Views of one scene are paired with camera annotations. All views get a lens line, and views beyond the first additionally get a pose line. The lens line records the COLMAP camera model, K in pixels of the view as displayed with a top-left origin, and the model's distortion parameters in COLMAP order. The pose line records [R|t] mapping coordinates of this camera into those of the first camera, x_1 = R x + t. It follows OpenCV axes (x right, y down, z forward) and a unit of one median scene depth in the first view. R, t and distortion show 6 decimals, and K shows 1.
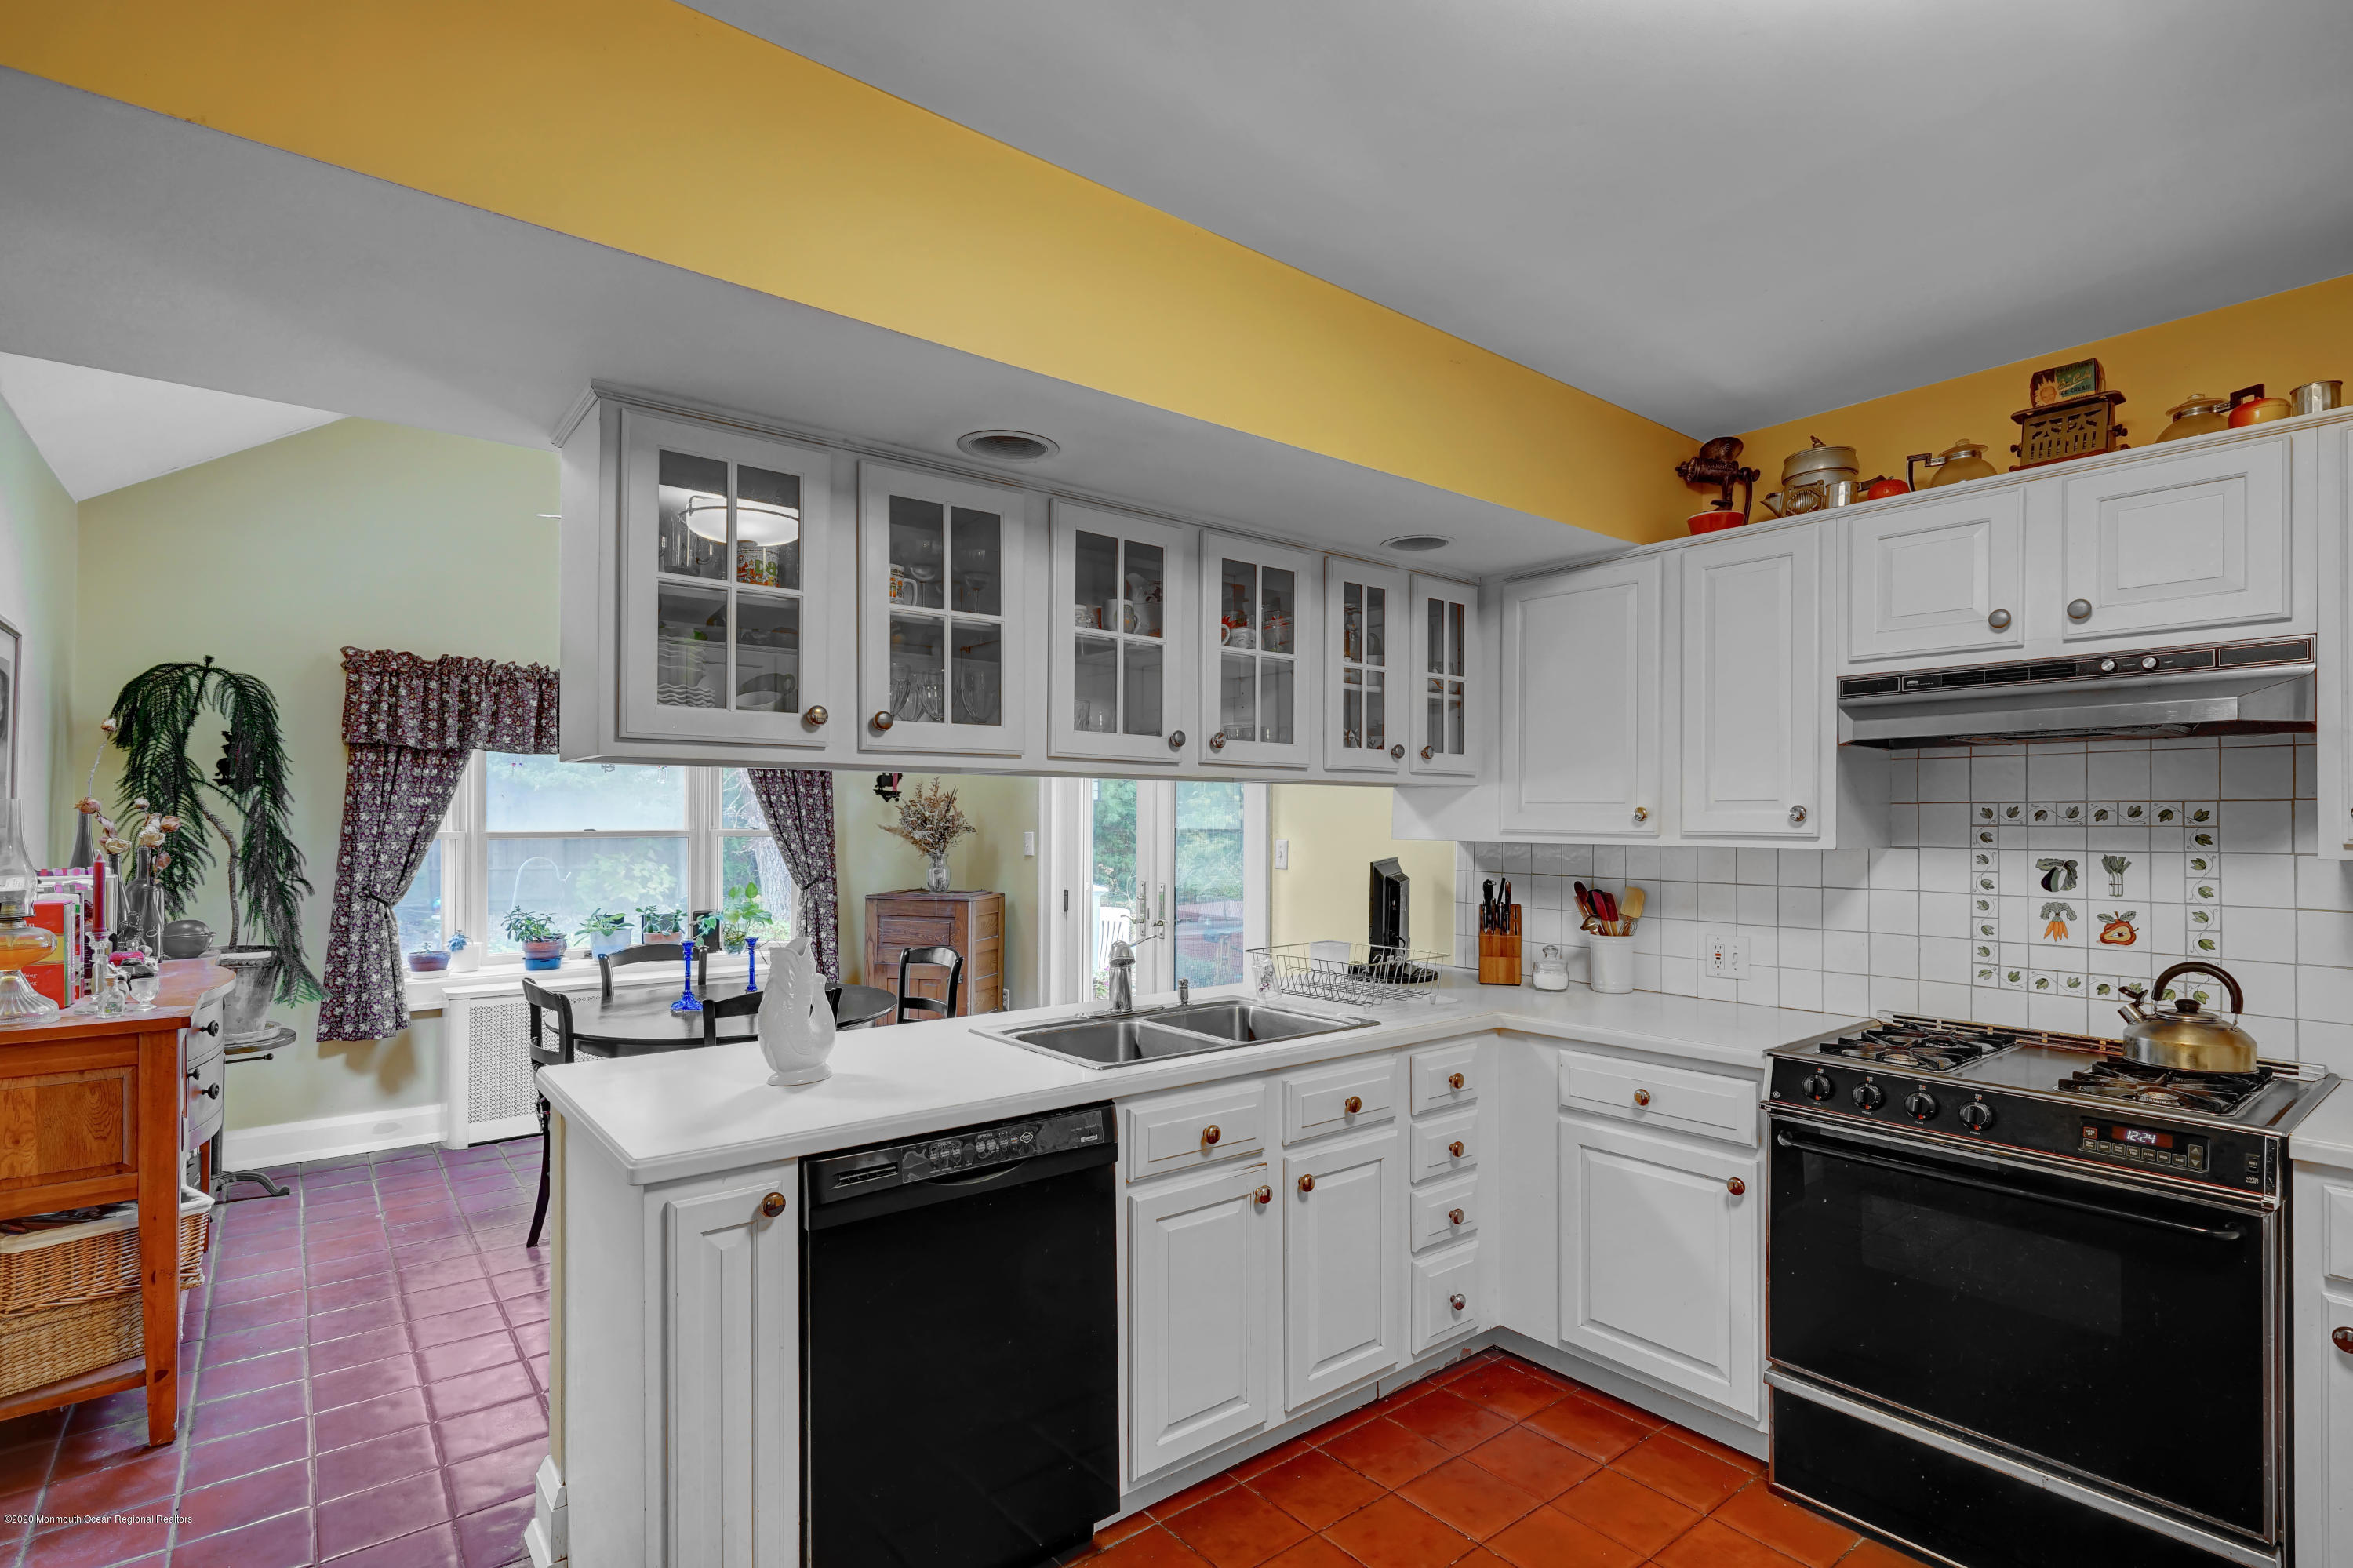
lens RADIAL K [[1112.1, 0, 1156.5], [0, 1112.1, 811.4], [0, 0, 1]] dist [-0.002393, 0.003213]
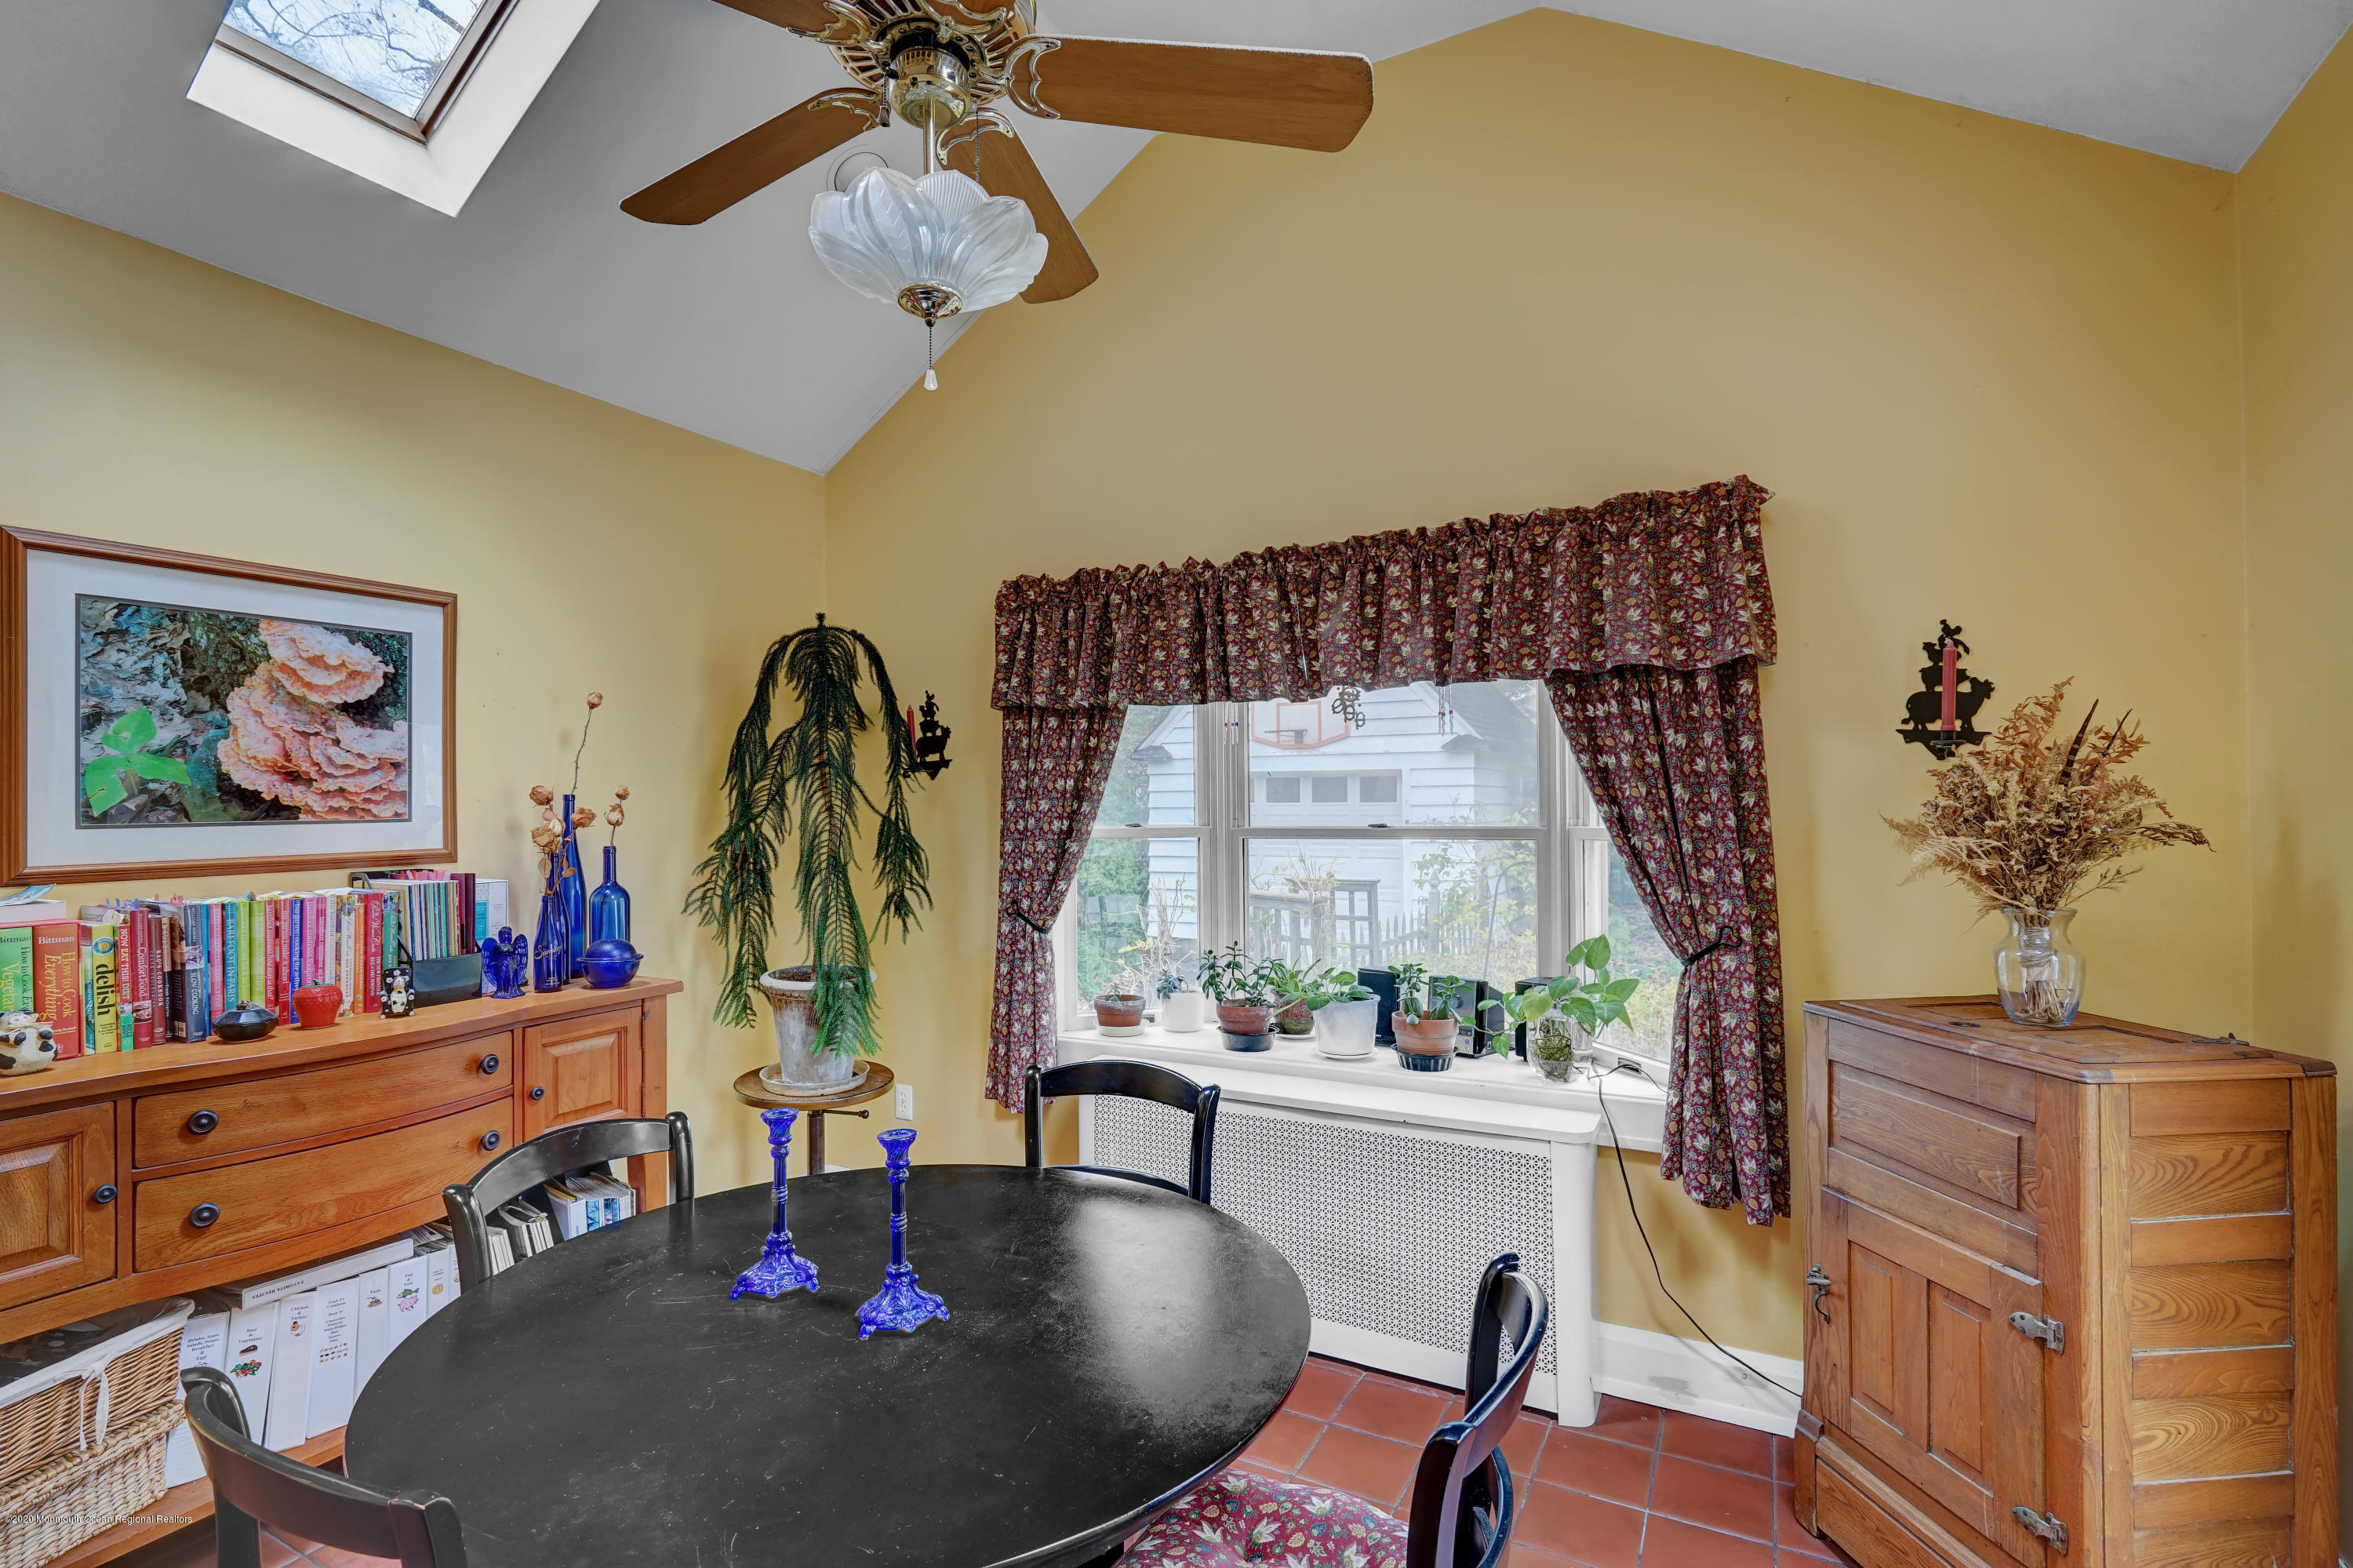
lens RADIAL K [[1112.1, 0, 1159.9], [0, 1112.1, 794.4], [0, 0, 1]] dist [-0.002393, 0.003213]
pose [[0.402191, -0.015403, -0.915426, 0.005162], [0.011272, 0.999866, -0.011871, 0.008466], [0.915486, -0.005544, 0.402311, 0.996167]]
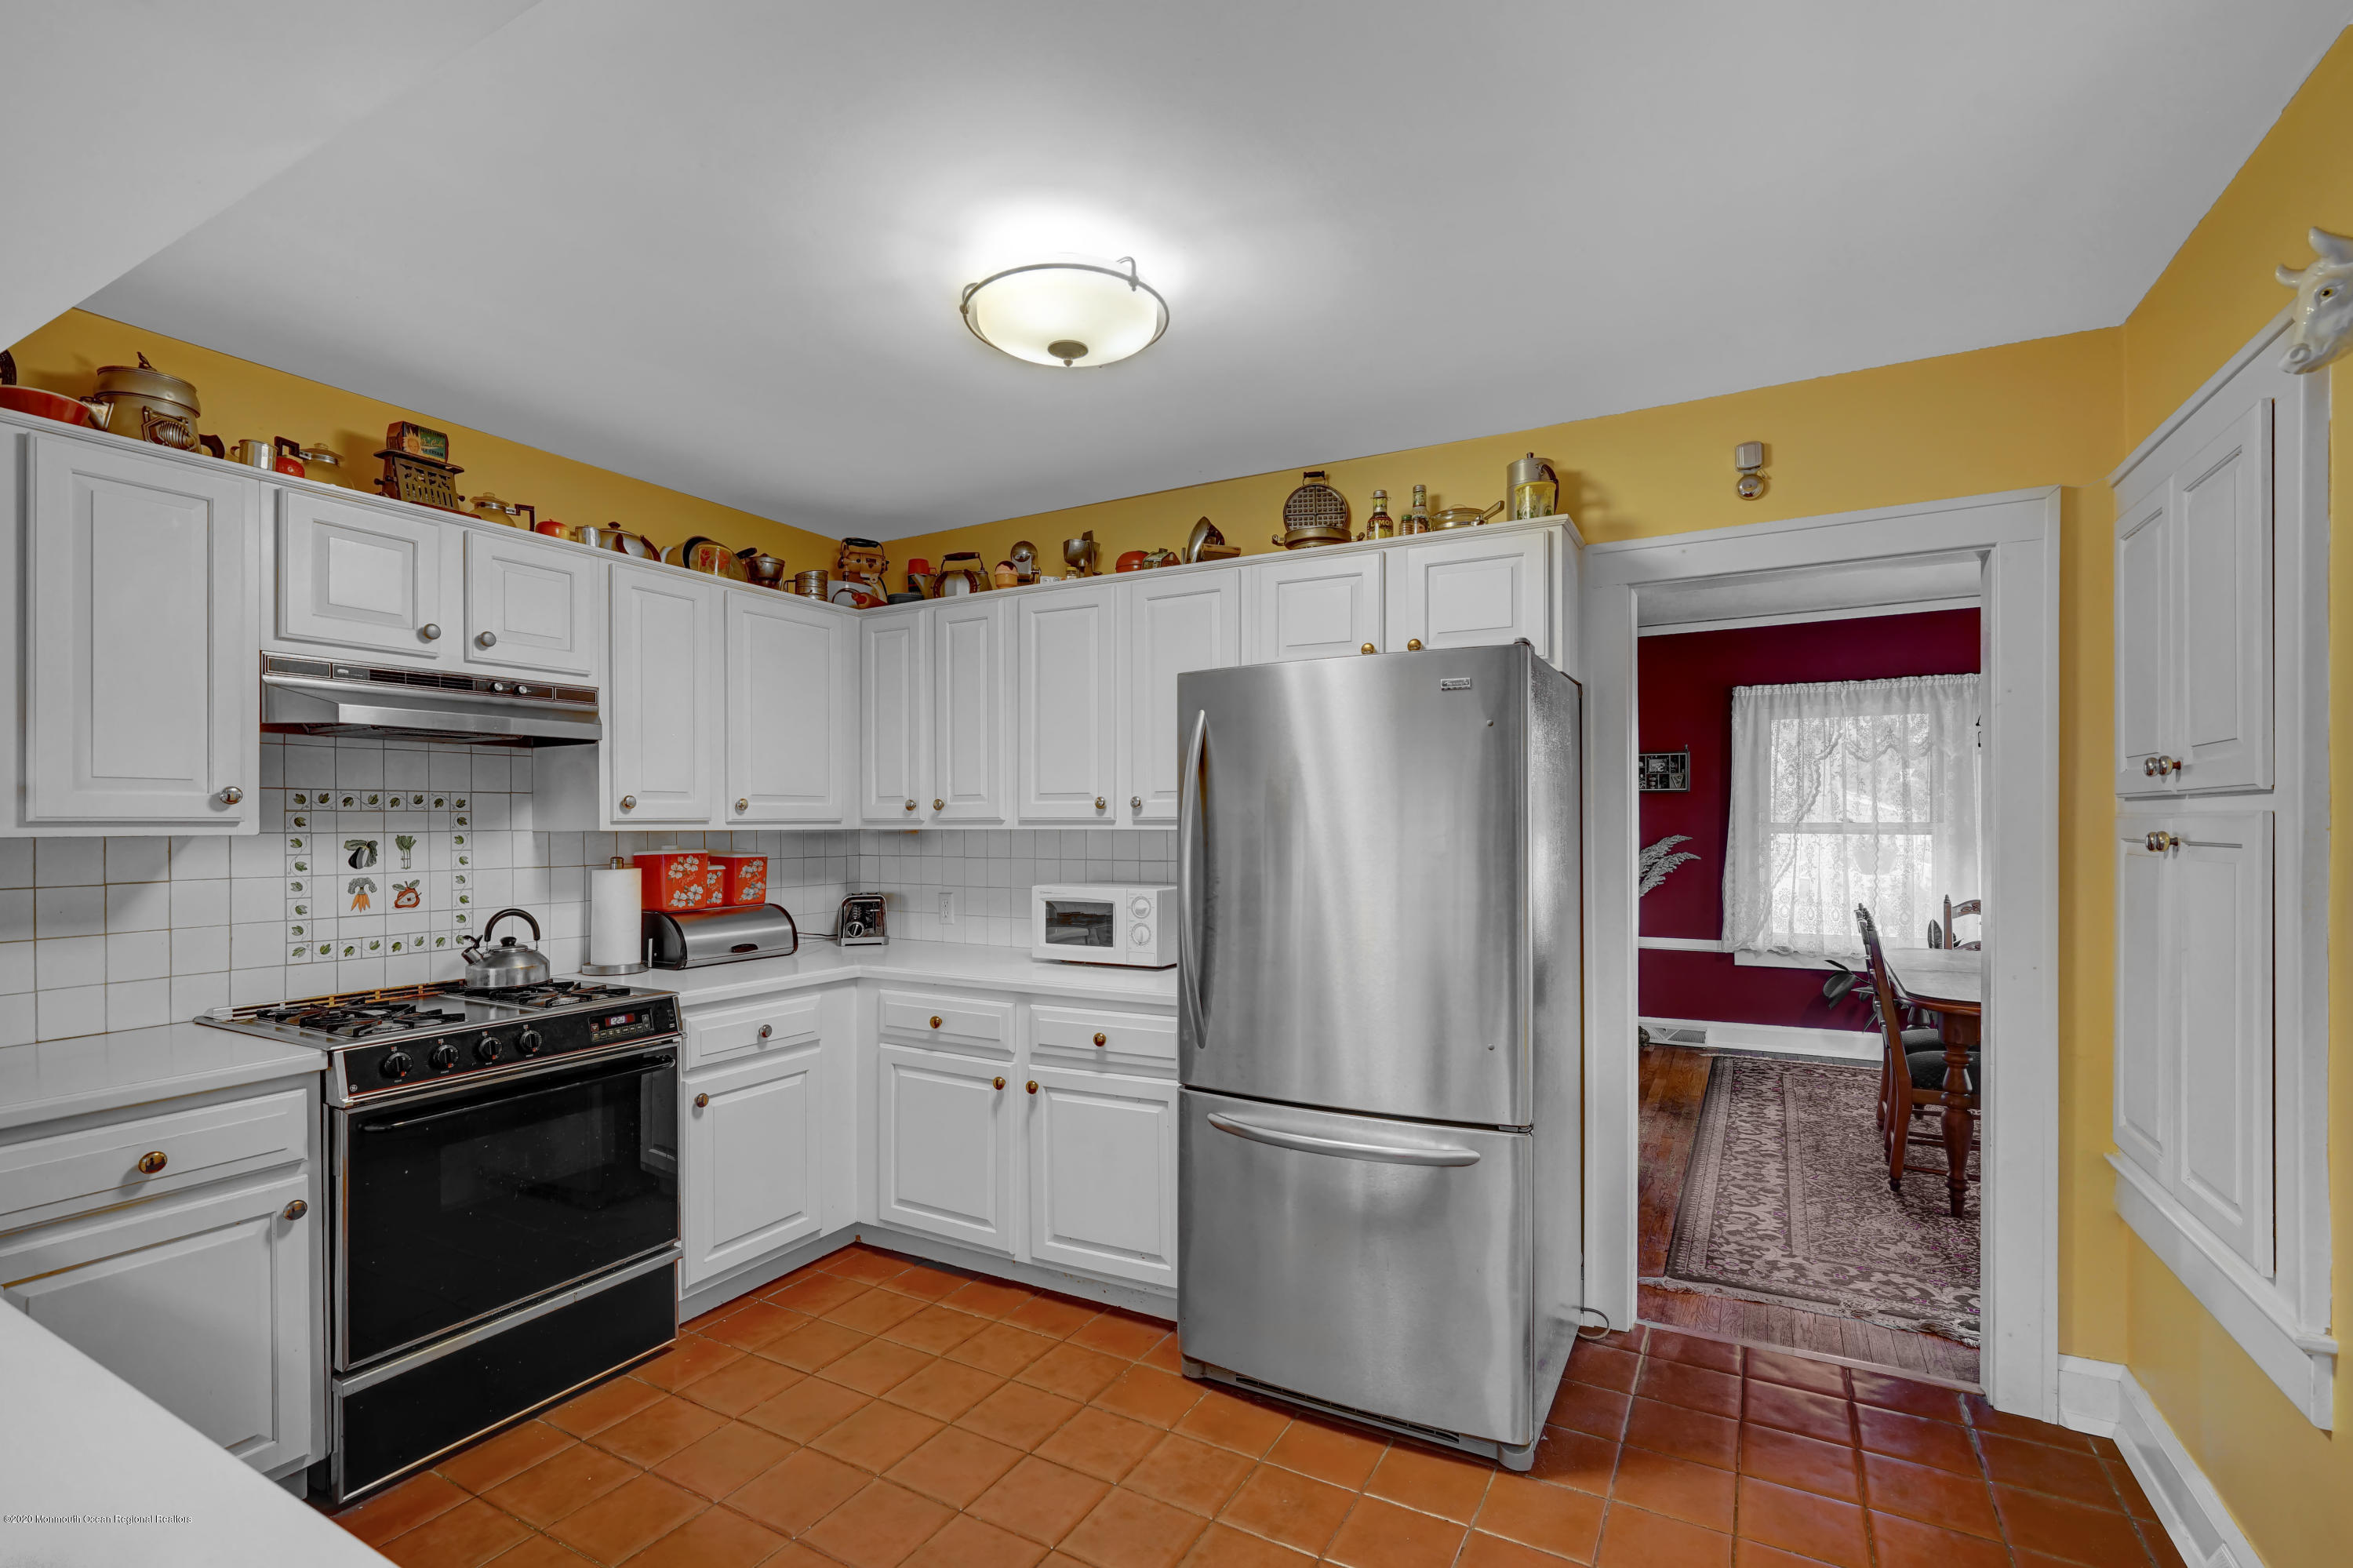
lens RADIAL K [[1059.3, 0, 1168.4], [0, 1059.3, 819.5], [0, 0, 1]] dist [-0.007966, 0.004231]
pose [[-0.380911, -0.000351, 0.924612, -0.341884], [-0.004473, 0.999989, -0.001463, 0.013182], [-0.924601, -0.004693, -0.380908, 0.432272]]
